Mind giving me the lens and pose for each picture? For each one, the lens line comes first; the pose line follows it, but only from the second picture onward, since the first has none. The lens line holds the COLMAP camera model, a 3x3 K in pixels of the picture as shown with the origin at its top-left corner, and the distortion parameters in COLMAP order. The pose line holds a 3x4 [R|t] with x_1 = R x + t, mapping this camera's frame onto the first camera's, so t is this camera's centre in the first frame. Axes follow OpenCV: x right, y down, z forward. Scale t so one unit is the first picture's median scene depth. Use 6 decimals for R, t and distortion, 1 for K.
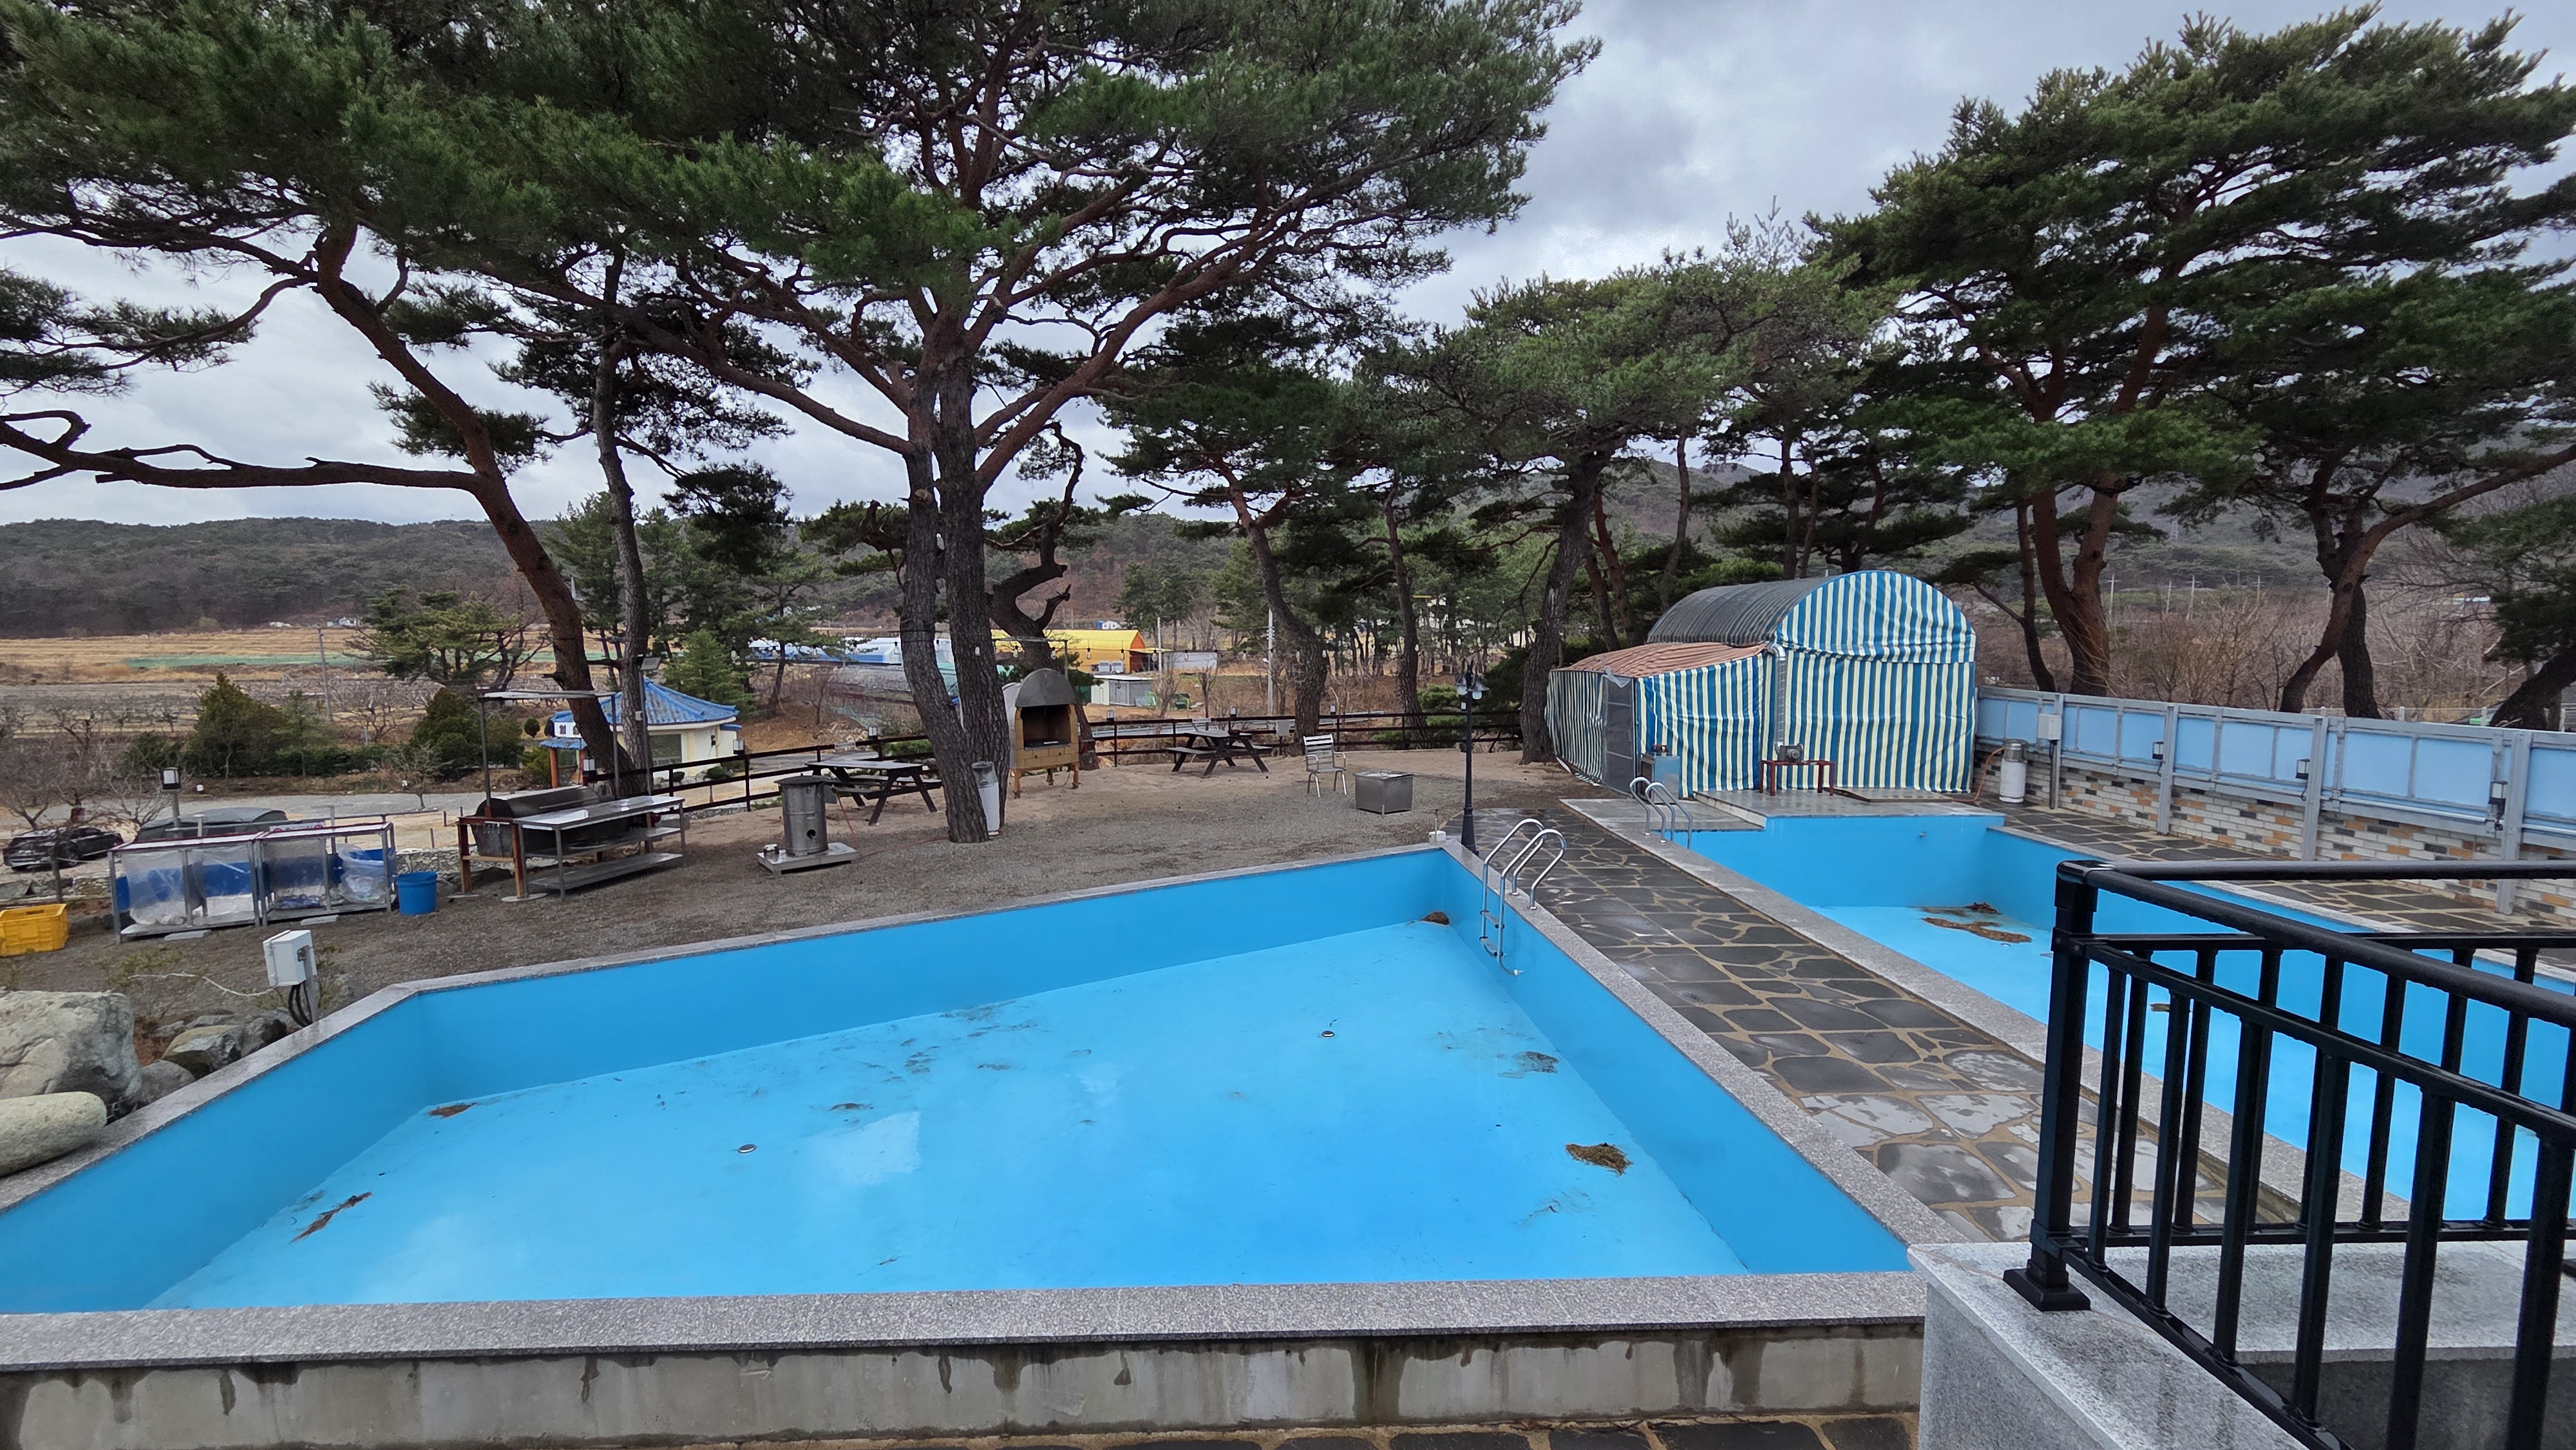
lens RADIAL K [[1033.4, 0, 1288.0], [0, 1033.4, 725.0], [0, 0, 1]] dist [0.001315, 0.000013]
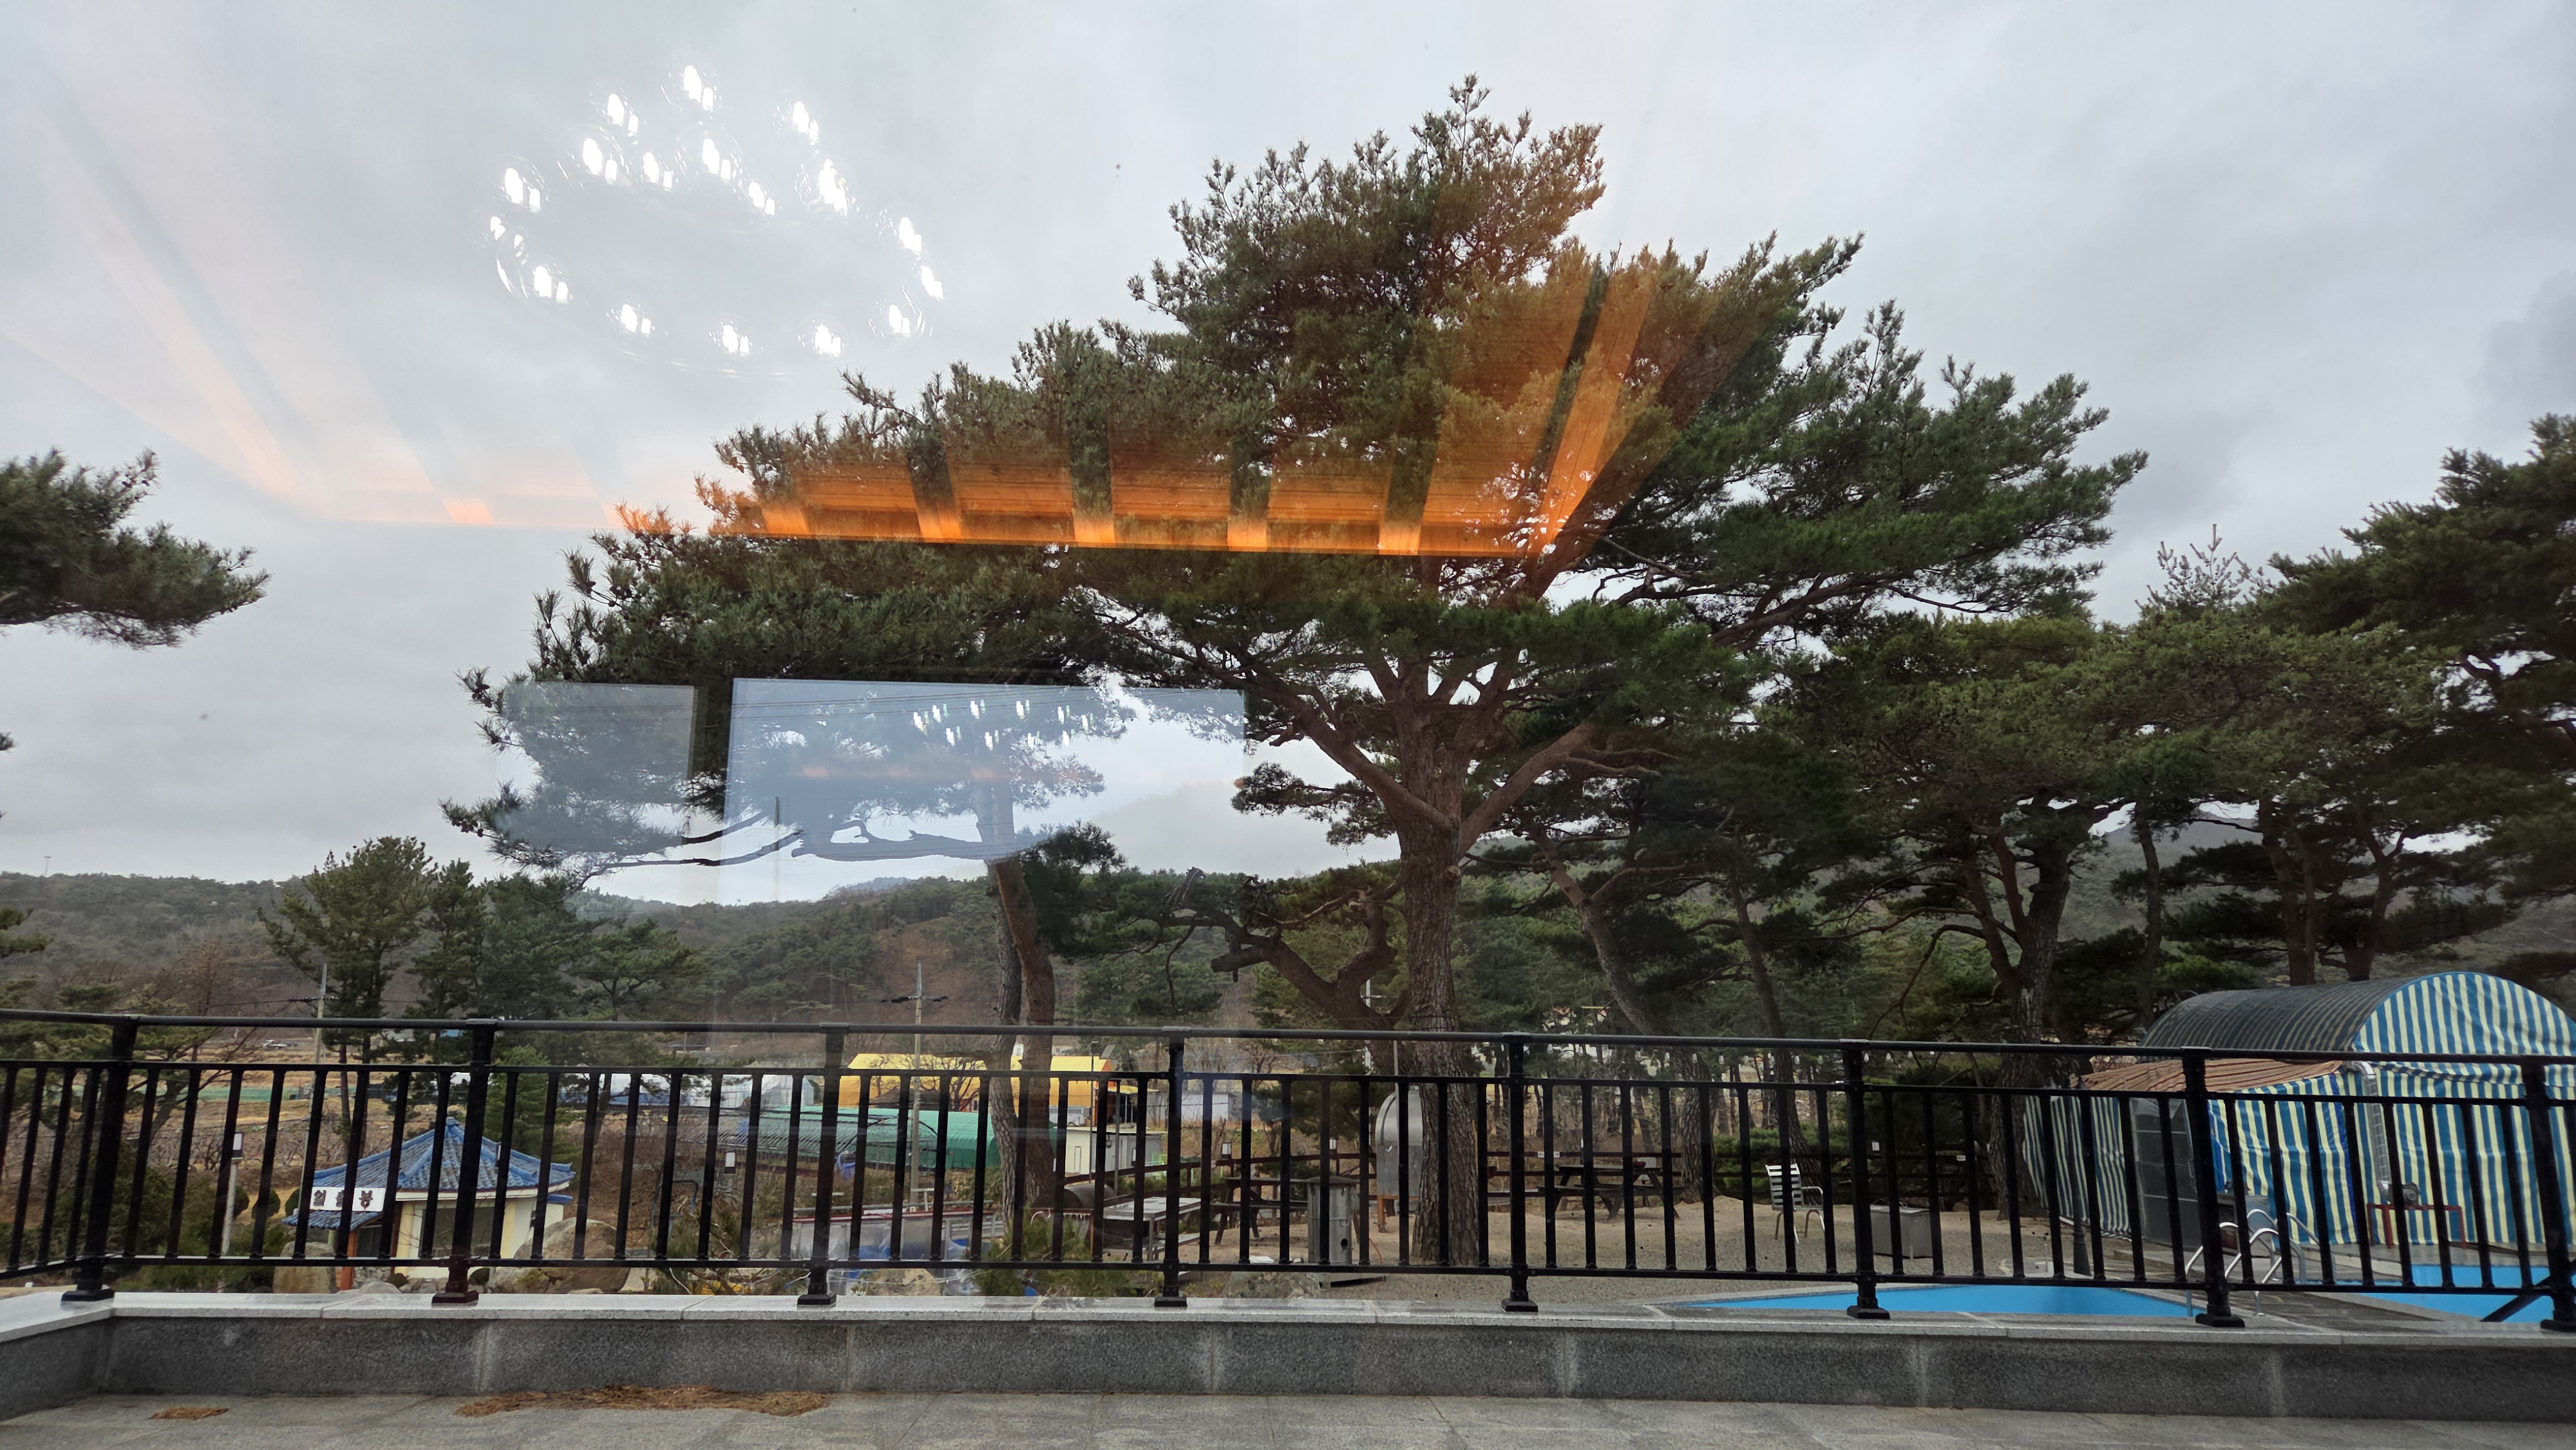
lens RADIAL K [[1687.9, 0, 1288.0], [0, 1687.9, 725.0], [0, 0, 1]] dist [0.036420, 0.000110]
pose [[0.999908, 0.013543, -0.000915, -0.291433], [-0.013240, 0.958203, -0.285783, 0.052124], [-0.002993, 0.285769, 0.958294, -0.292306]]
